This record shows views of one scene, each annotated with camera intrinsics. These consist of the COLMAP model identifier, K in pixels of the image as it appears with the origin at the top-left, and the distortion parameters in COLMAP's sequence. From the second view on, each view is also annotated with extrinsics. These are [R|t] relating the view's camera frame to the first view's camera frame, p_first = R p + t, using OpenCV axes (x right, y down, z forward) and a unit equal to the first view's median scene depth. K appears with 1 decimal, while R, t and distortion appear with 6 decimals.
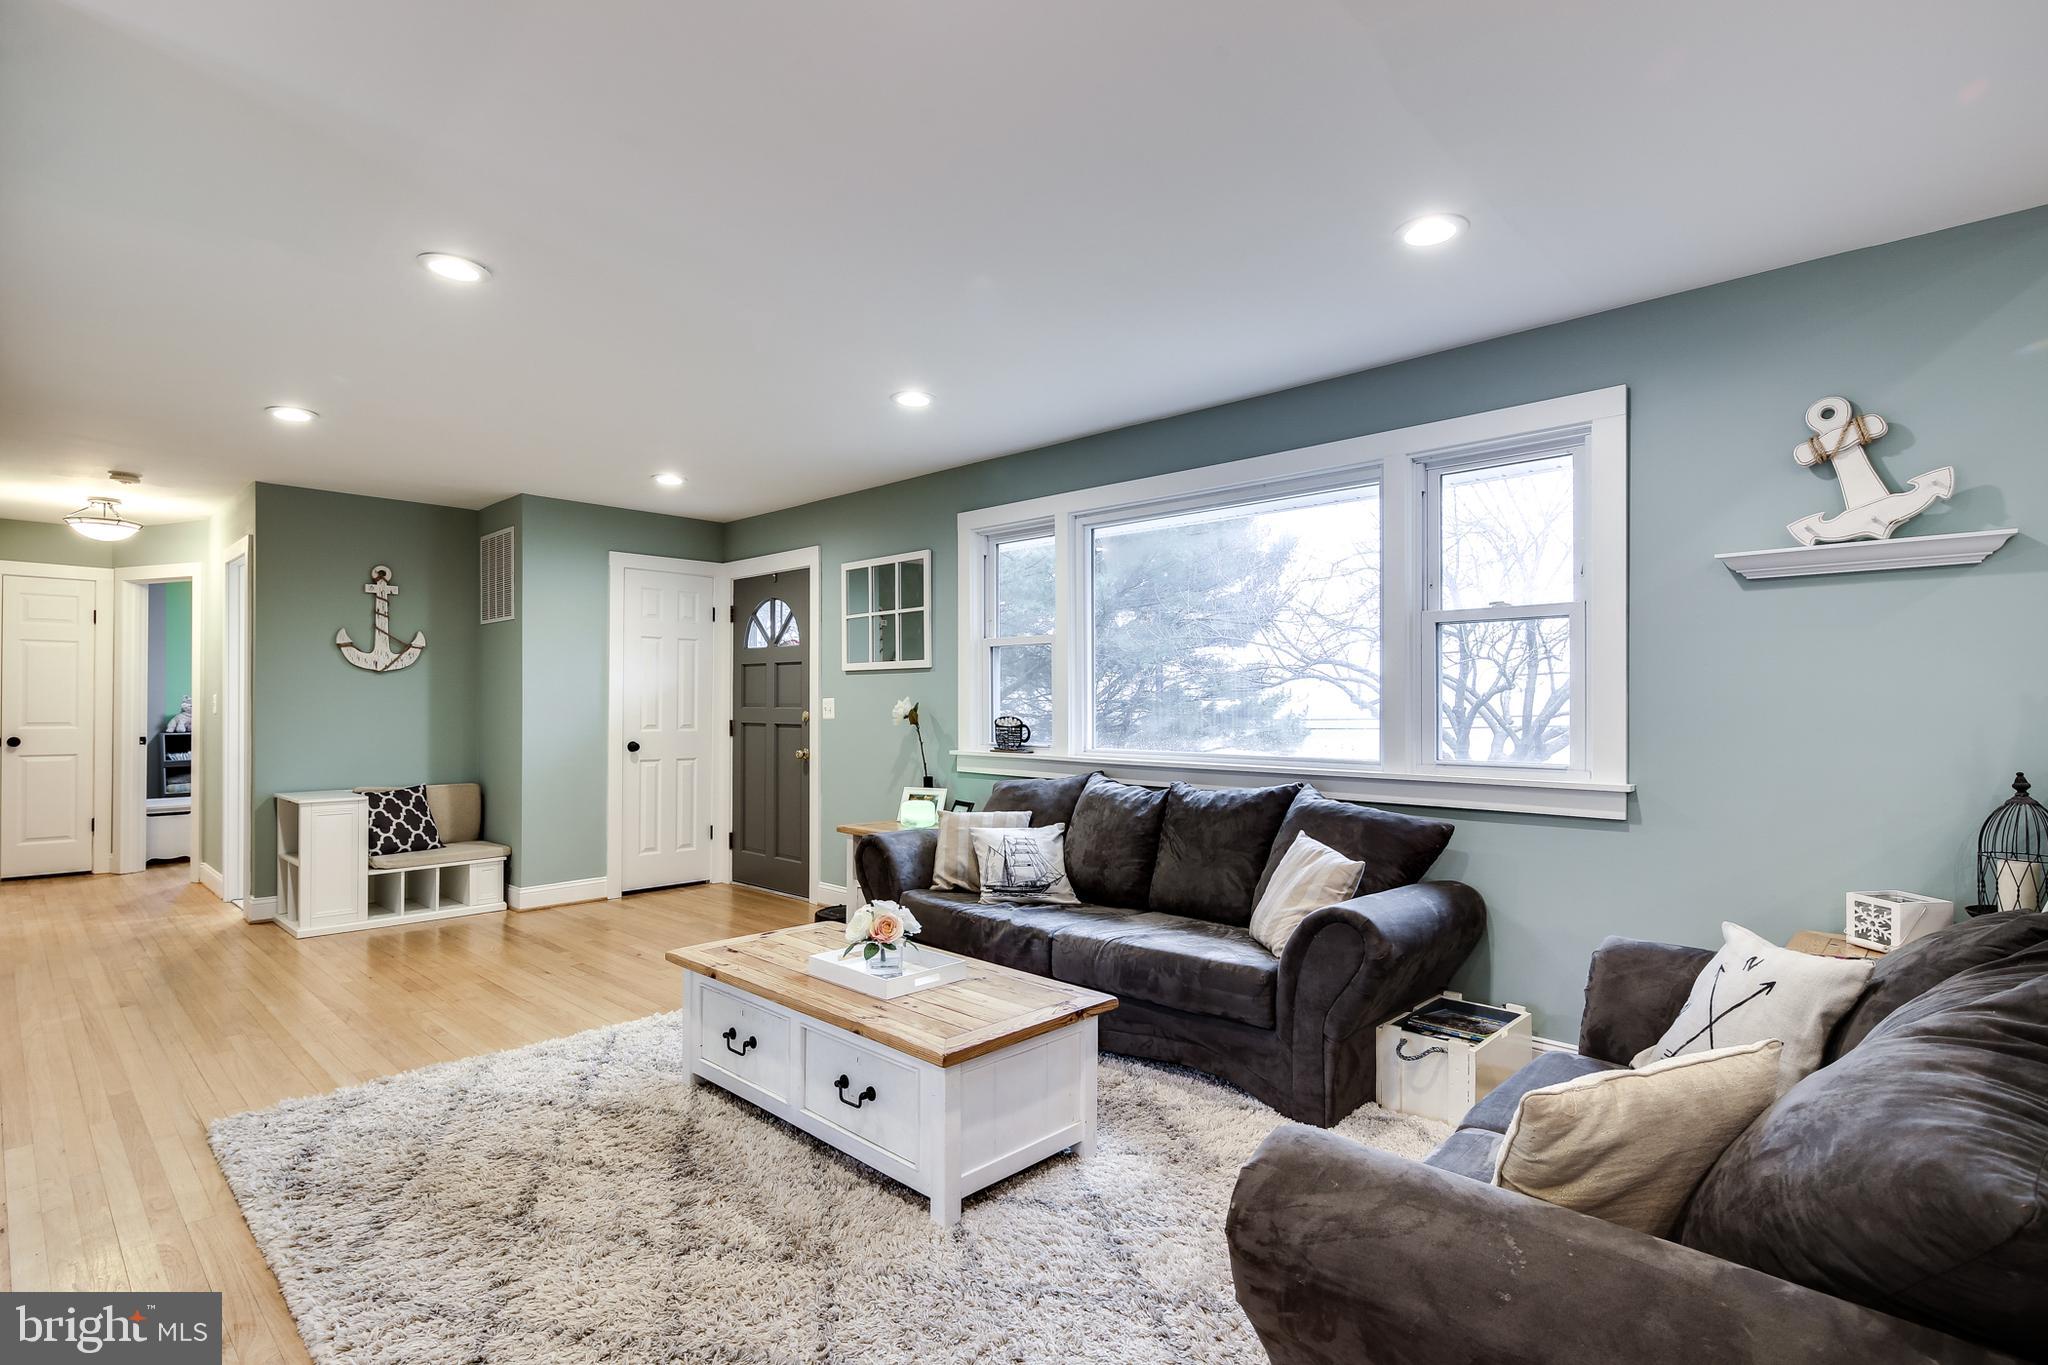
lens RADIAL K [[995.3, 0, 1016.3], [0, 995.3, 698.6], [0, 0, 1]] dist [0.003988, 0.000348]
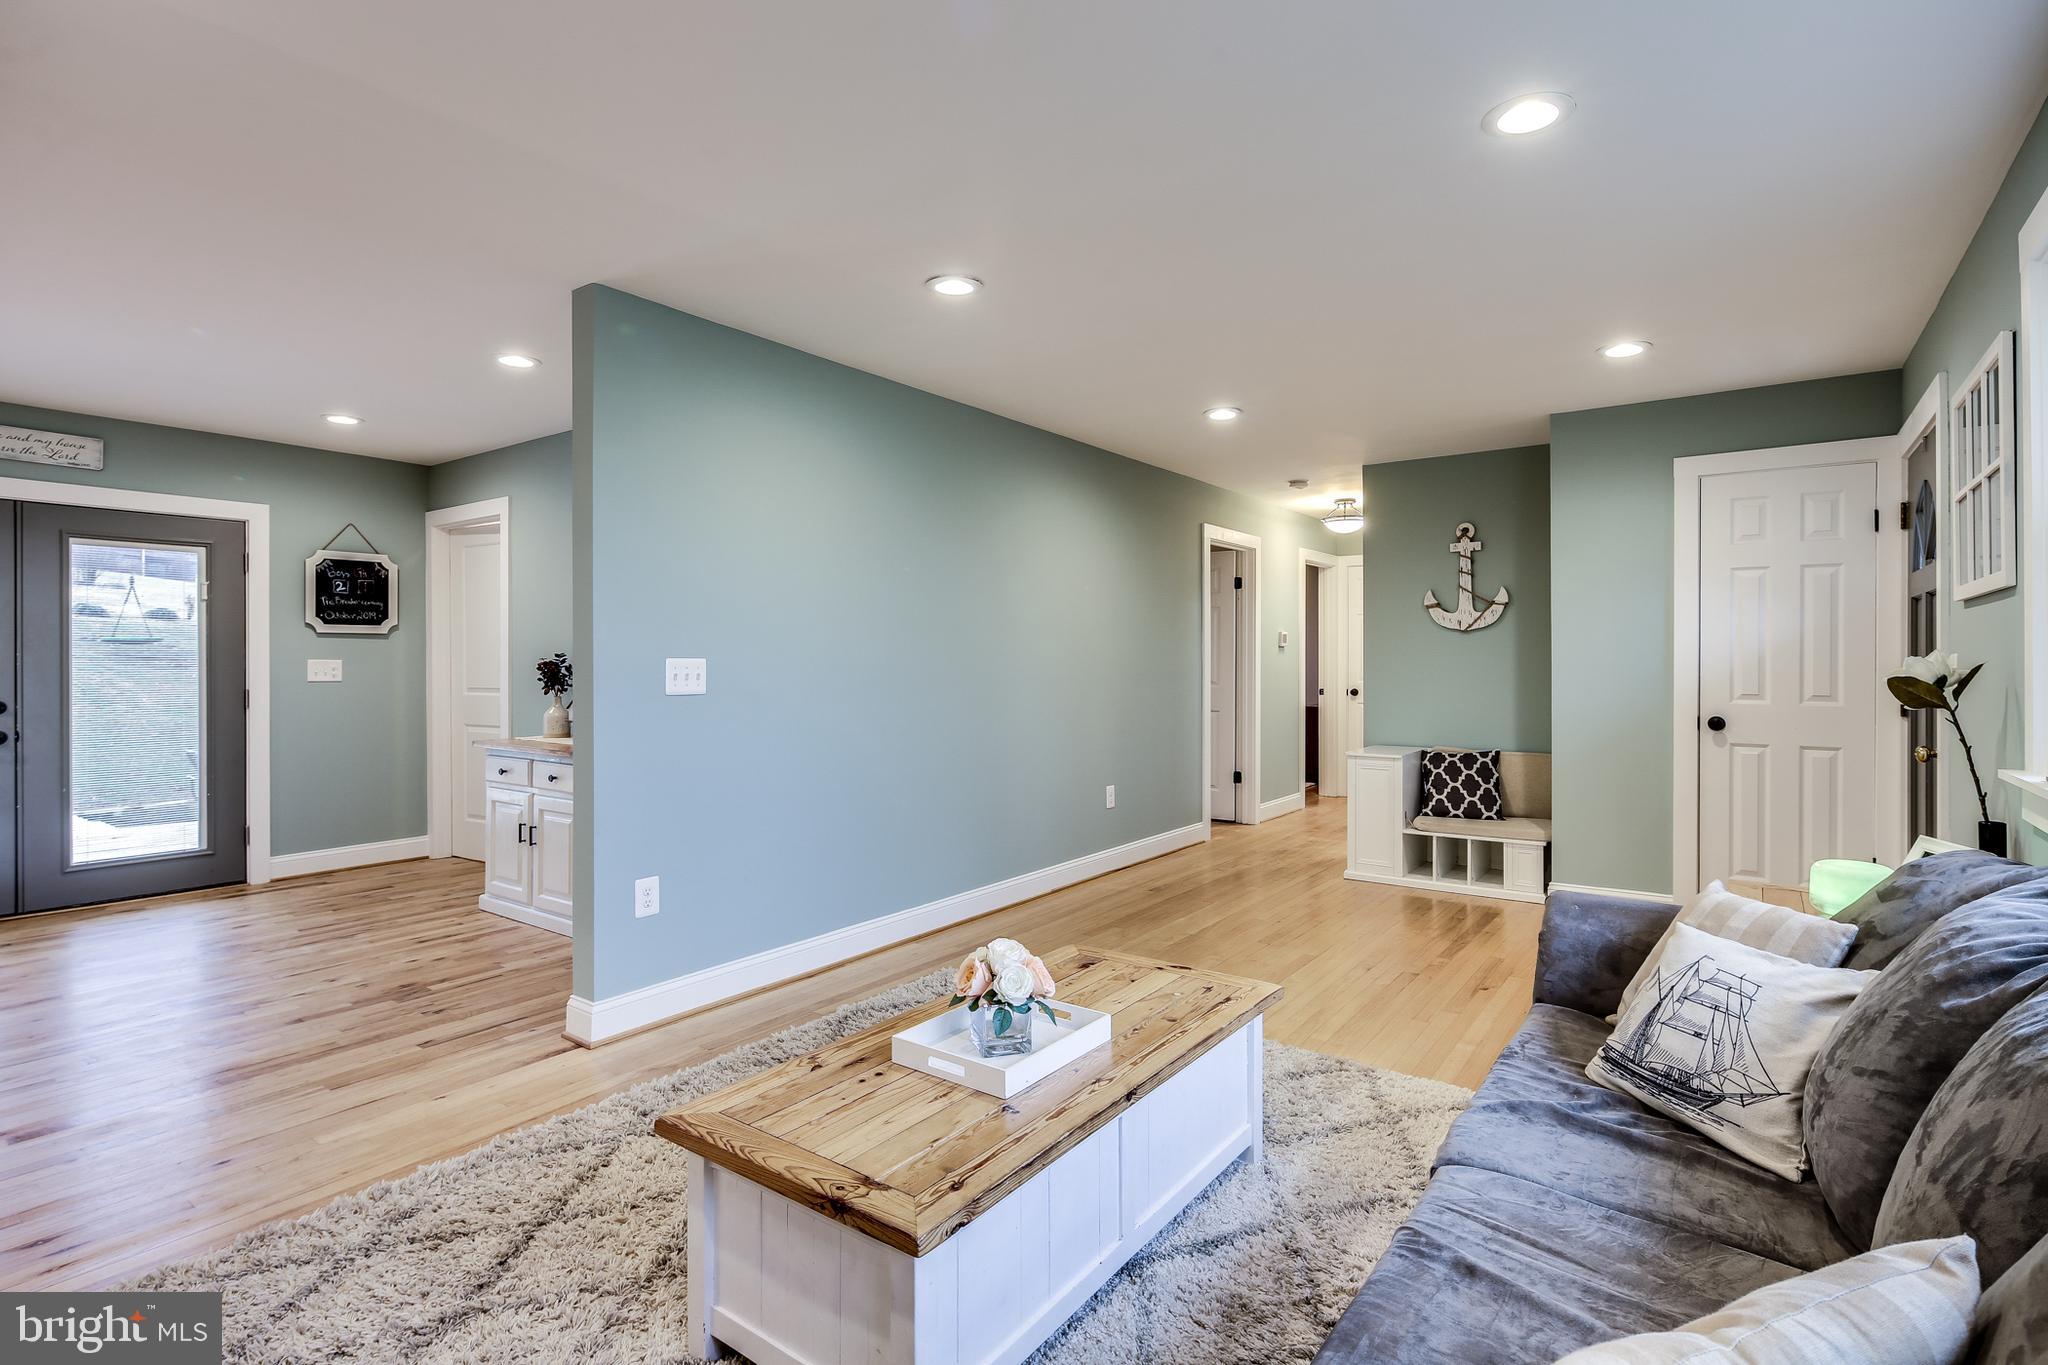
lens RADIAL K [[994.9, 0, 1021.7], [0, 994.9, 670.6], [0, 0, 1]] dist [0.000009, -0.000539]
pose [[0.136581, 0.006953, -0.990604, 0.284287], [0.007420, 0.999940, 0.008042, 0.000766], [0.990601, -0.008448, 0.136521, 0.453979]]
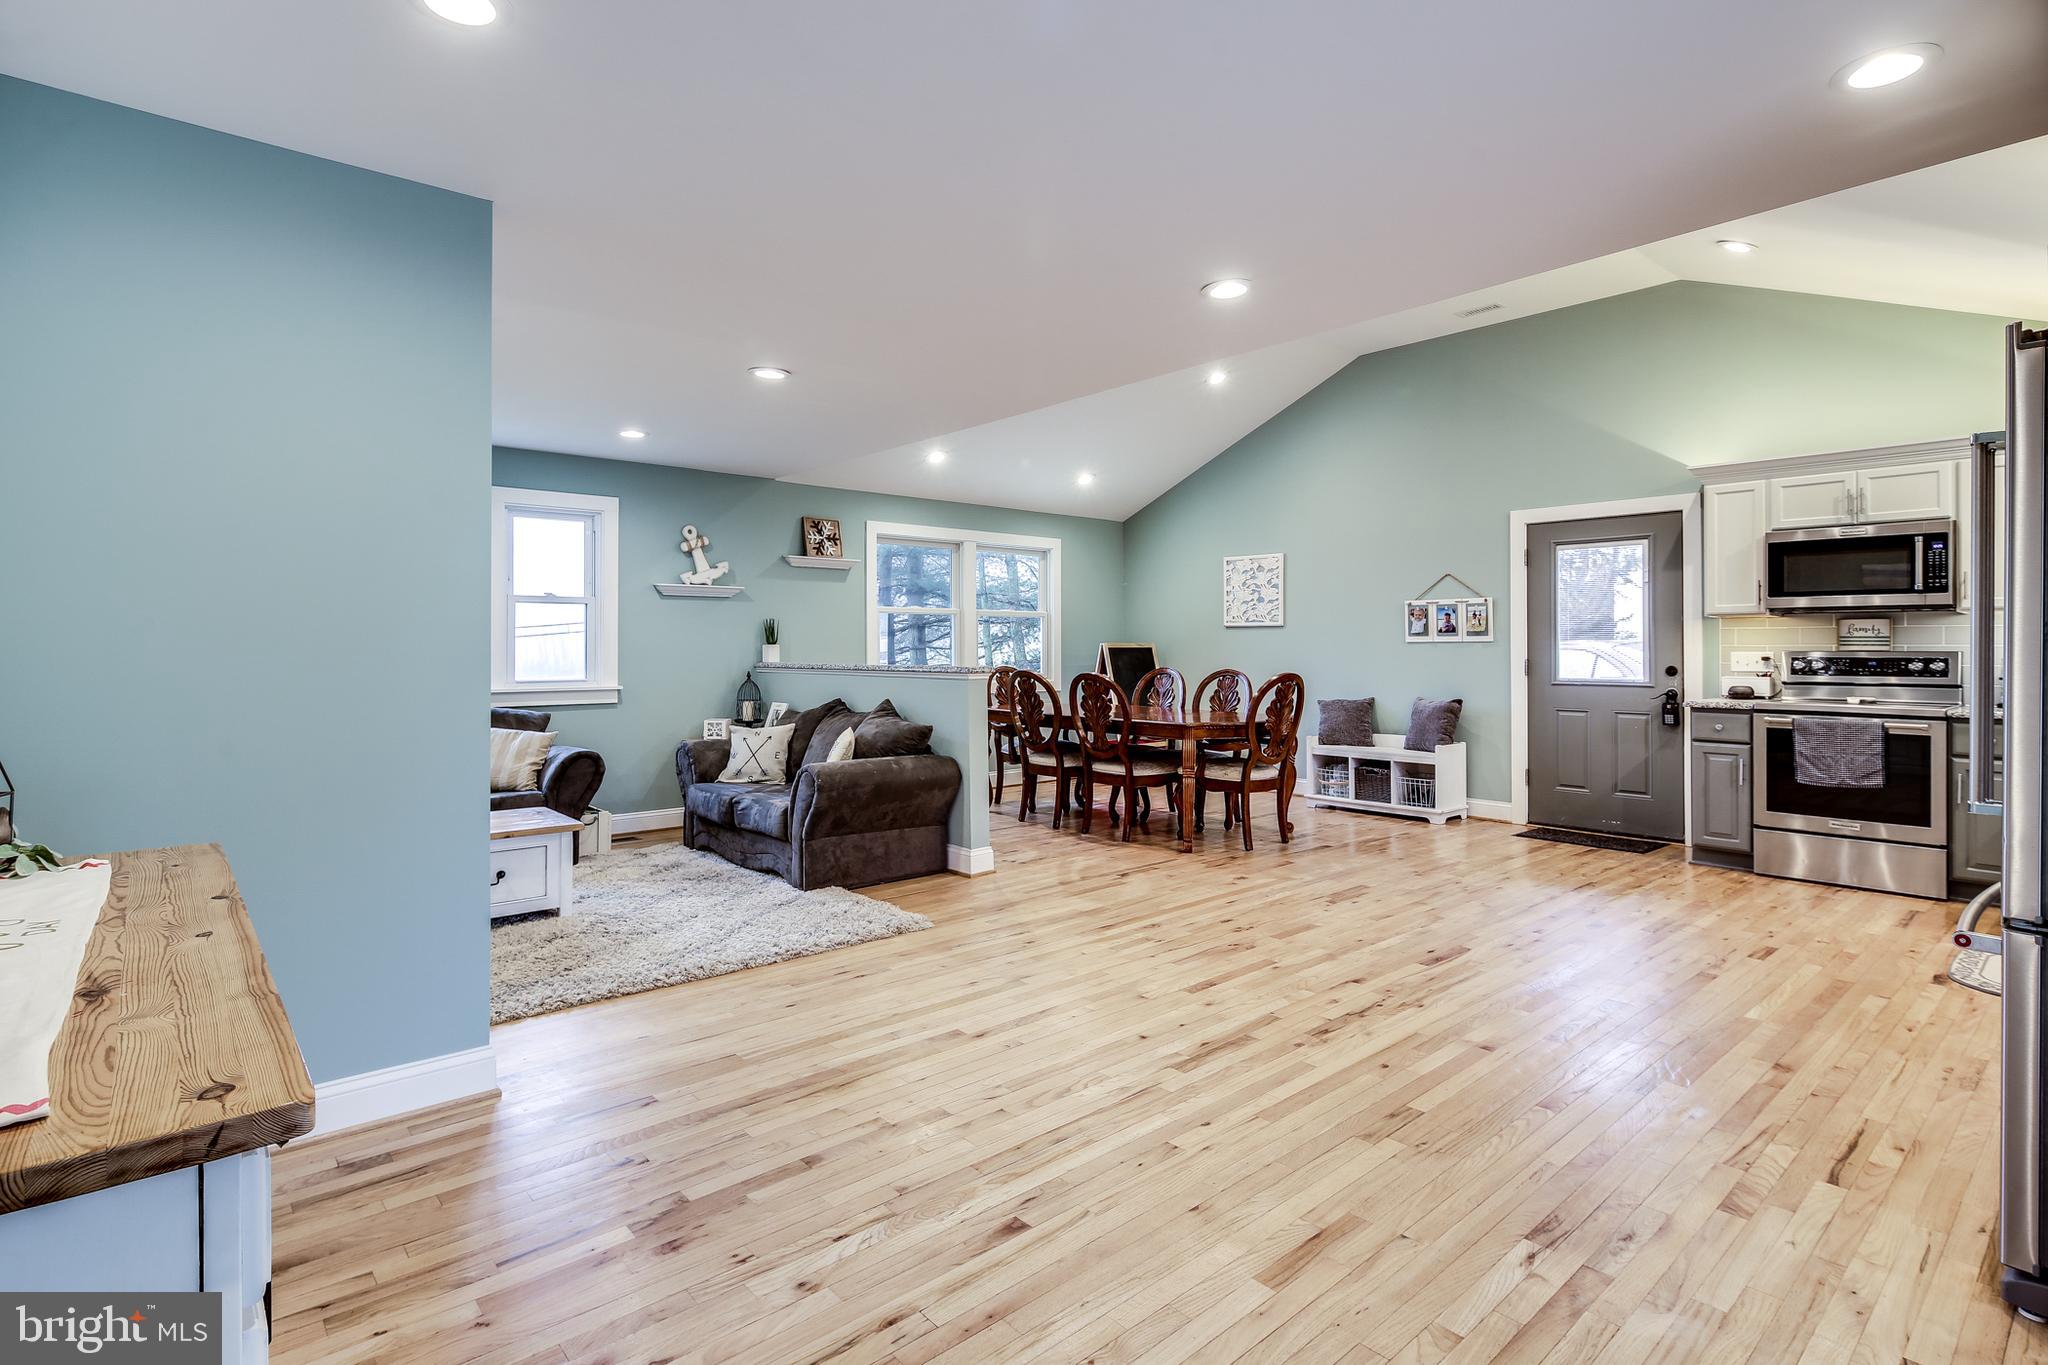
lens RADIAL K [[1007.4, 0, 1010.9], [0, 1007.4, 644.4], [0, 0, 1]] dist [0.002906, -0.000009]
pose [[0.093051, 0.001210, 0.995661, -0.776551], [-0.004833, 0.999988, -0.000763, -0.002501], [-0.995650, -0.004741, 0.093056, -0.018135]]
